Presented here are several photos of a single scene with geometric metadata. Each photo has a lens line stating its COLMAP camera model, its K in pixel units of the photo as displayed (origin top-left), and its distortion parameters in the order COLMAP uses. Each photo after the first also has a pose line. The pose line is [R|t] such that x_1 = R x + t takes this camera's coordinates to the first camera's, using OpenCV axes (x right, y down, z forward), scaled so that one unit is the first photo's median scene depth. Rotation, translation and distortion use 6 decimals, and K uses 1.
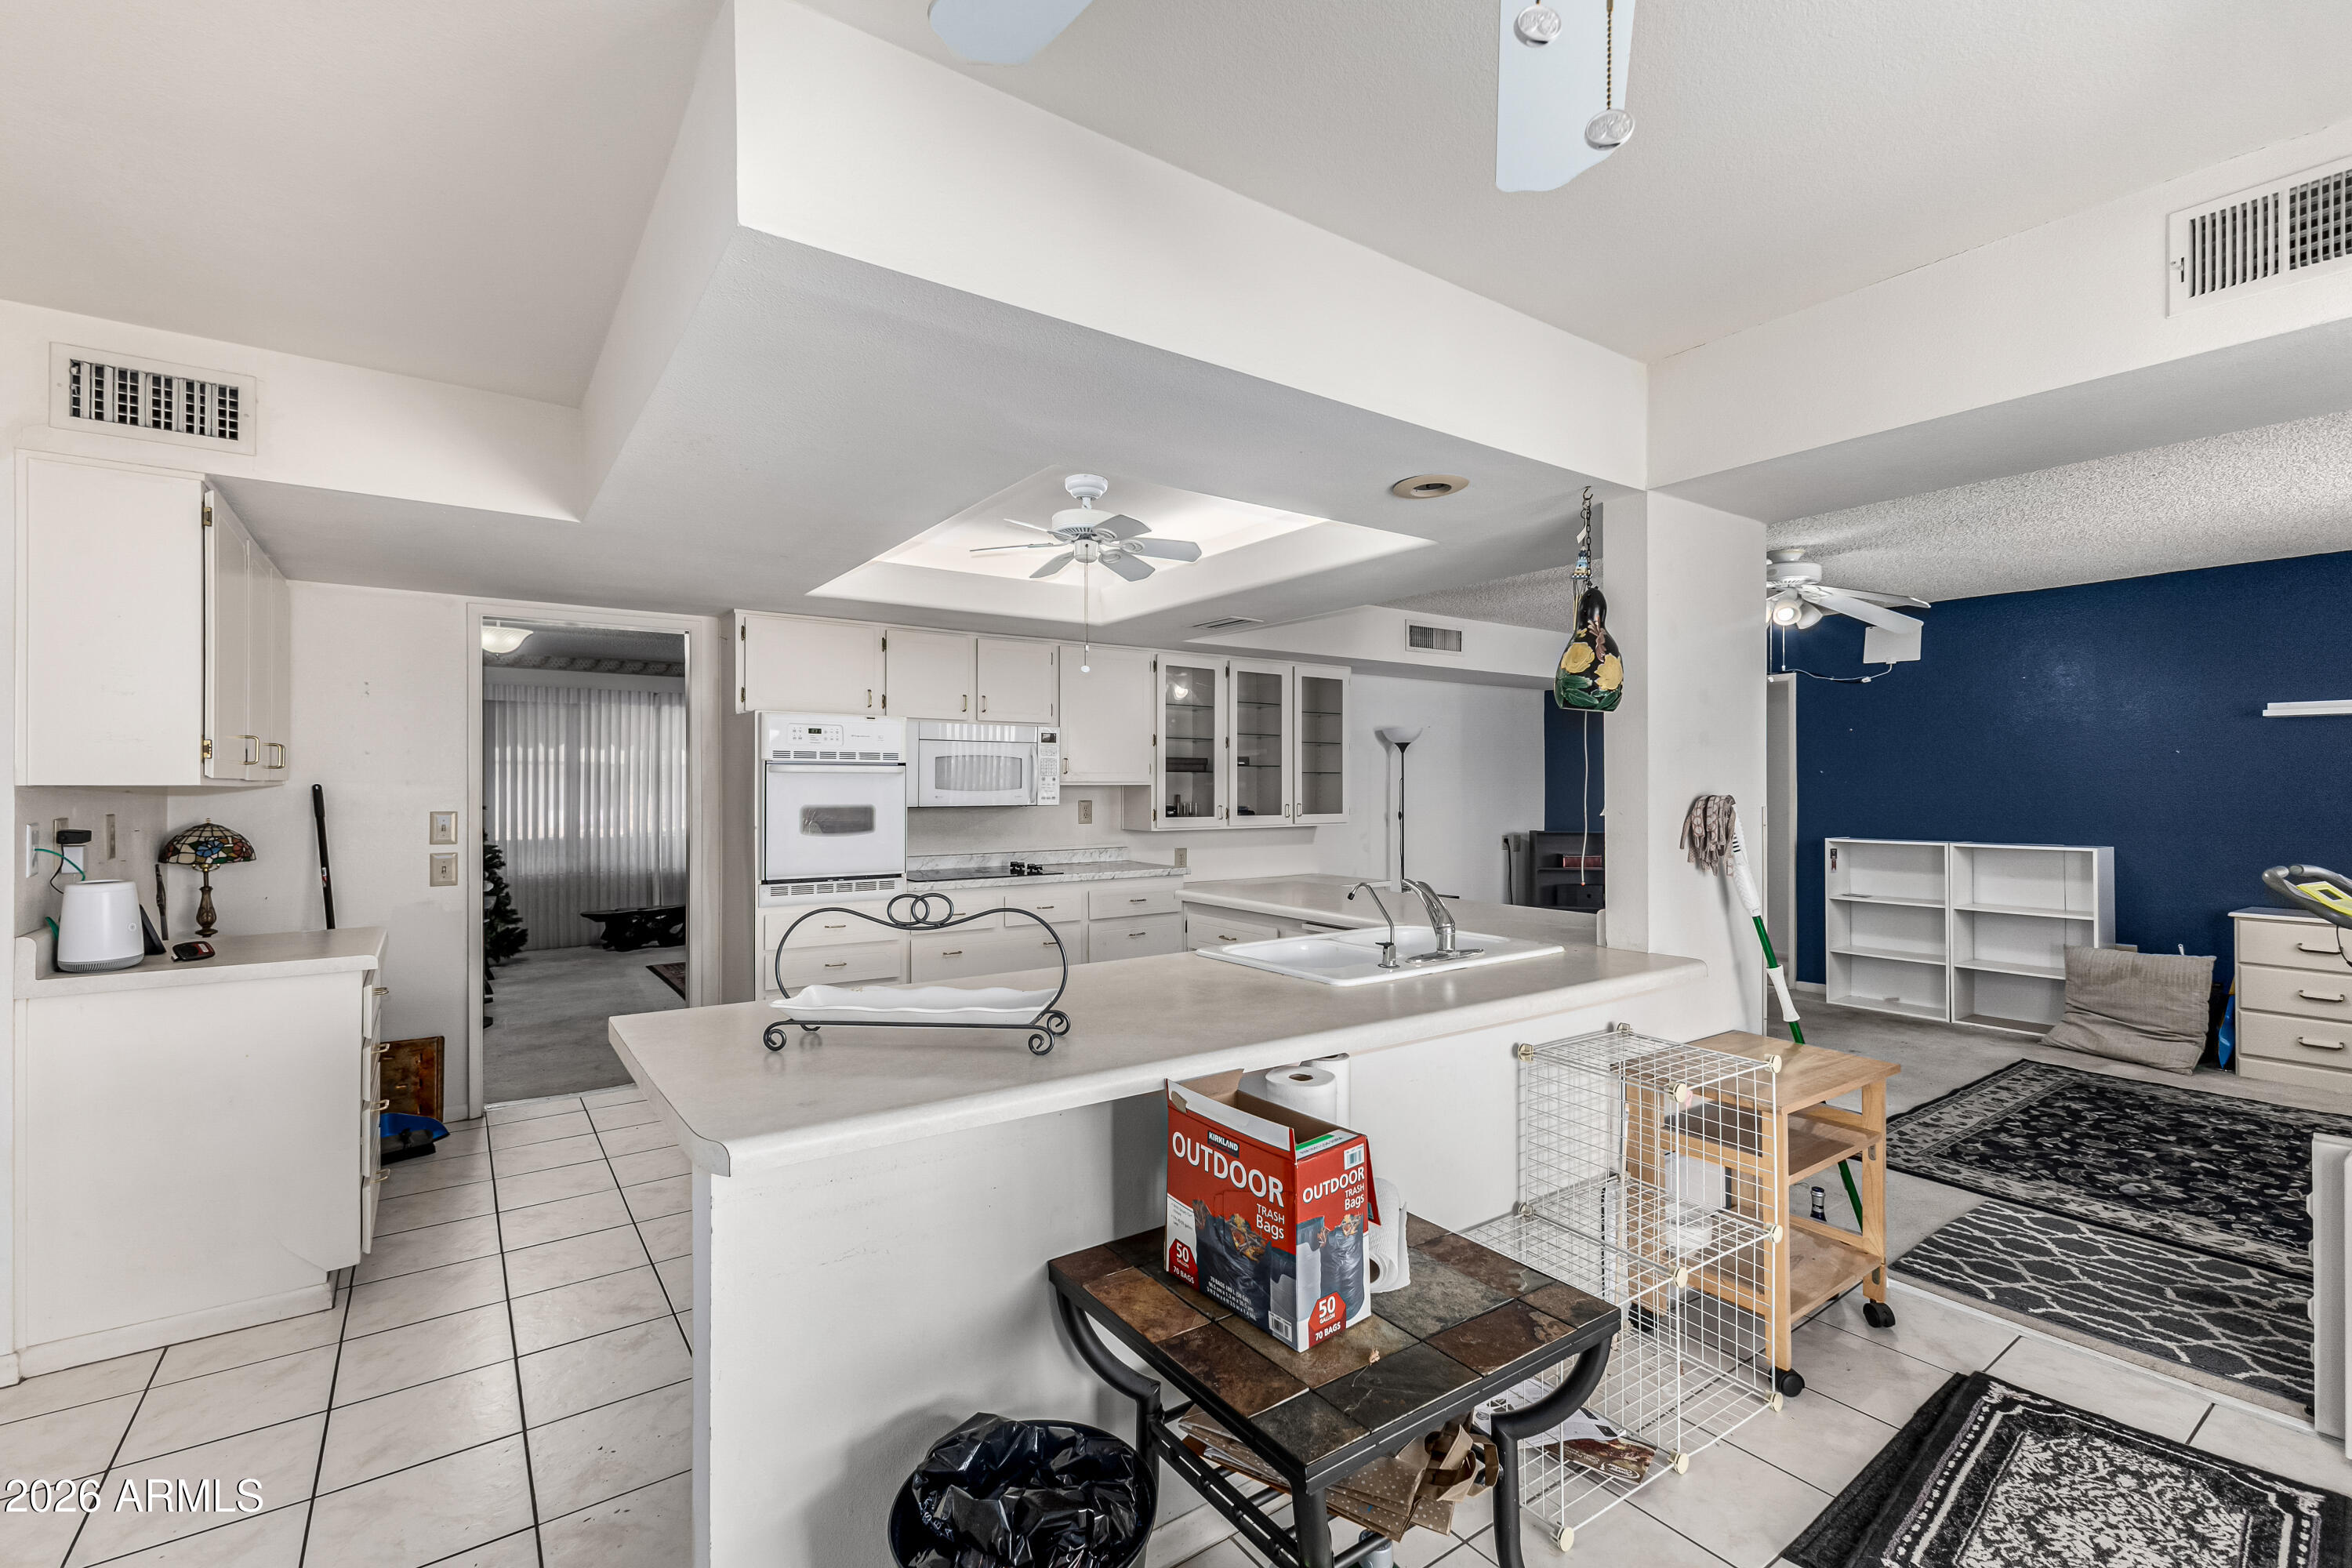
lens RADIAL K [[1007.9, 0, 1176.0], [0, 1007.9, 784.0], [0, 0, 1]] dist [0.001991, -0.000058]
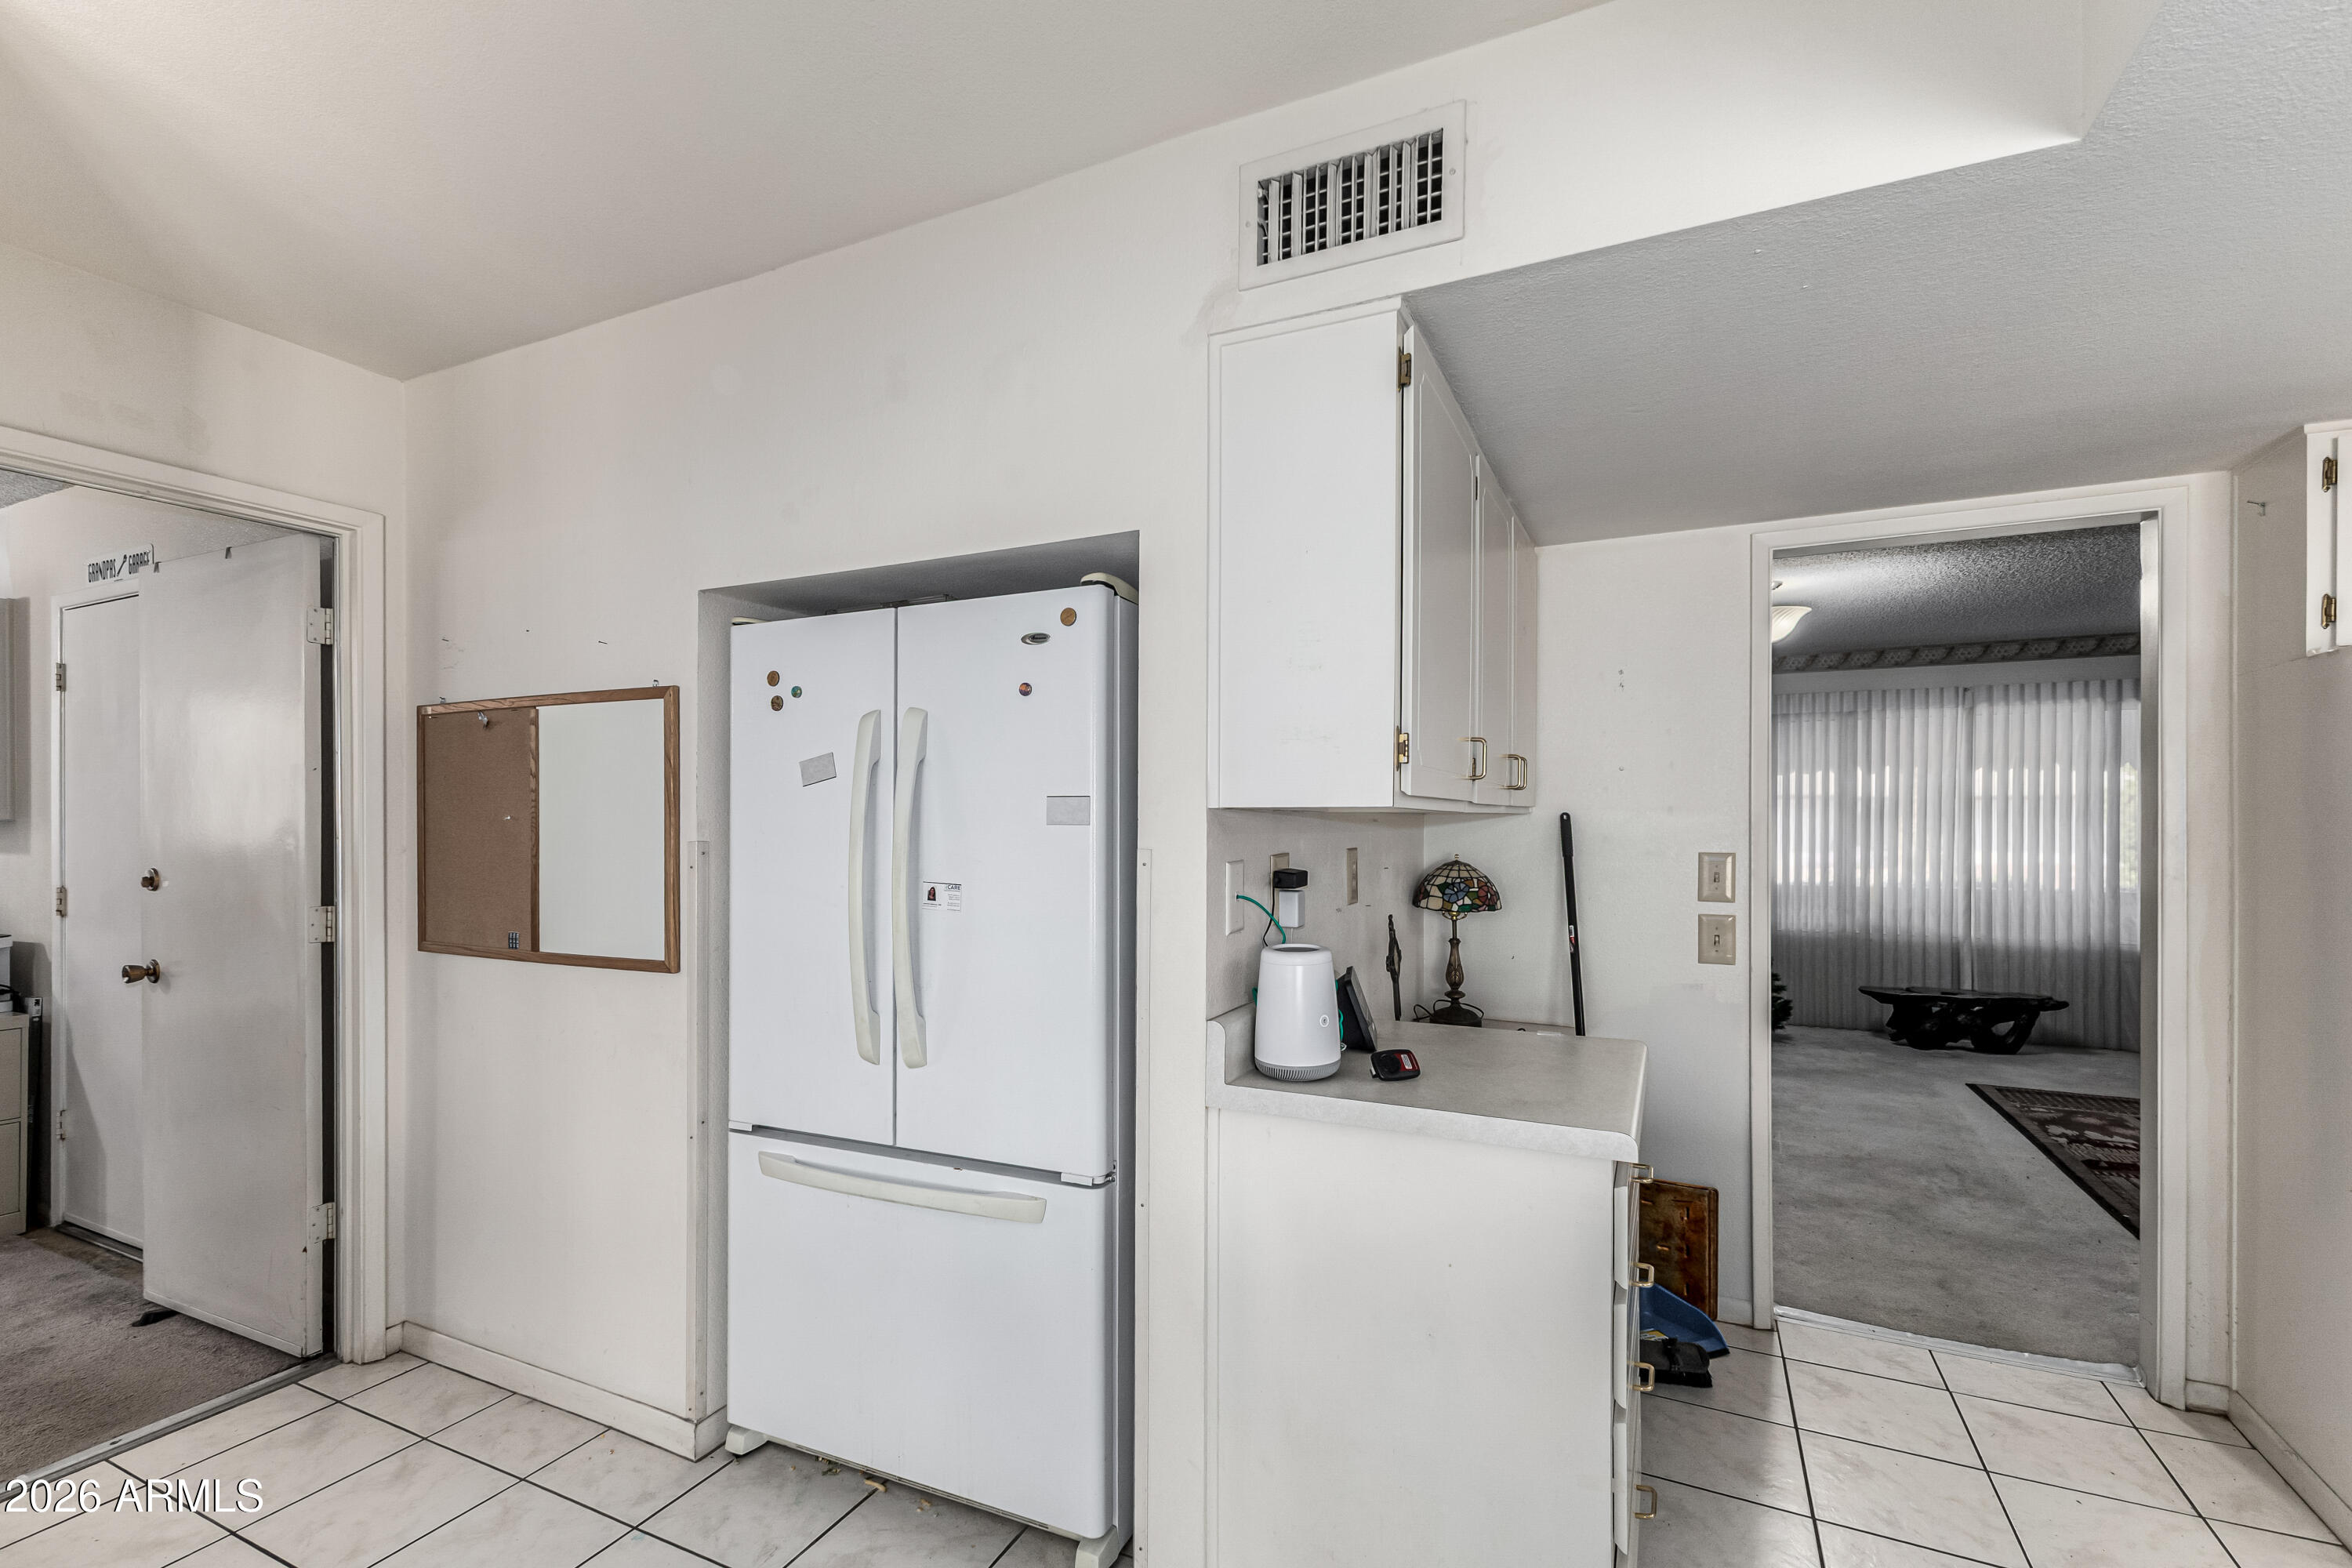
lens RADIAL K [[1022.6, 0, 1190.0], [0, 1022.6, 824.7], [0, 0, 1]] dist [0.002296, 0.000268]
pose [[0.477368, 0.004273, -0.878693, -0.336503], [-0.001089, 0.999990, 0.004272, 0.006674], [0.878703, -0.001082, 0.477368, 0.417353]]
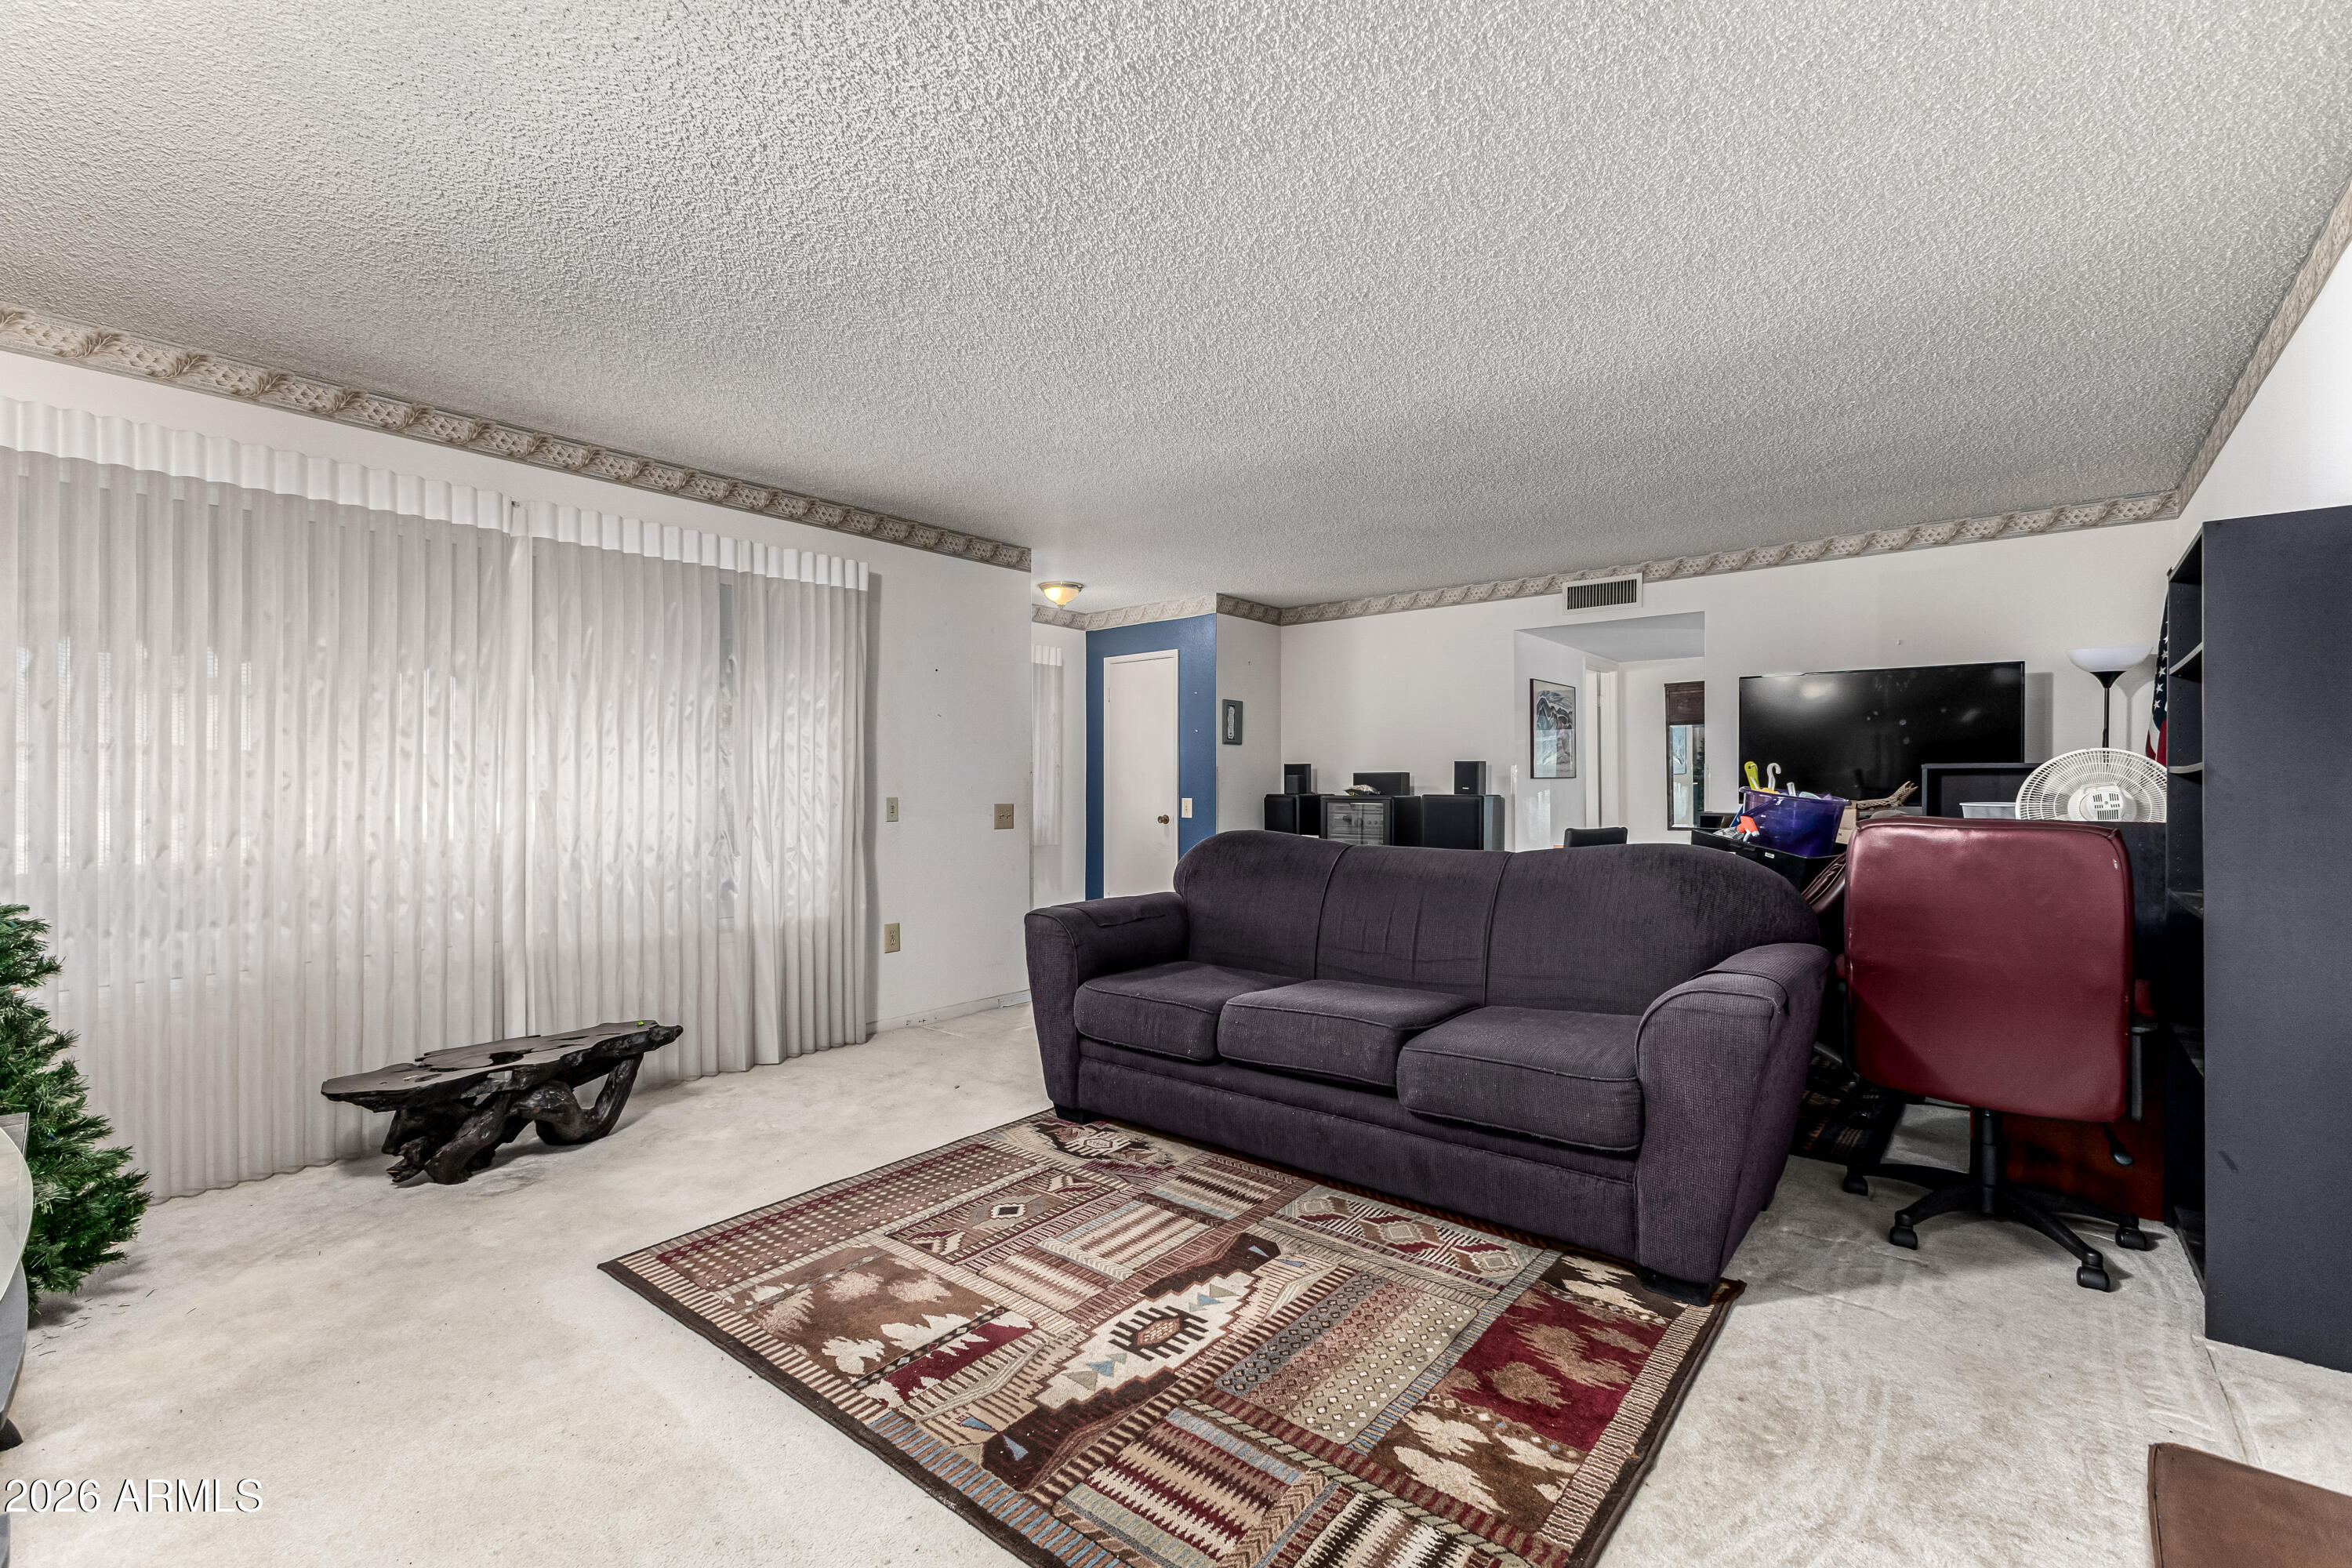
lens RADIAL K [[1033.9, 0, 1176.0], [0, 1033.9, 784.0], [0, 0, 1]] dist [0.000476, 0.000218]
pose [[0.967345, -0.001254, 0.253461, -0.859394], [0.001612, 0.999998, -0.001207, 0.053126], [-0.253459, 0.001576, 0.967345, 1.261089]]
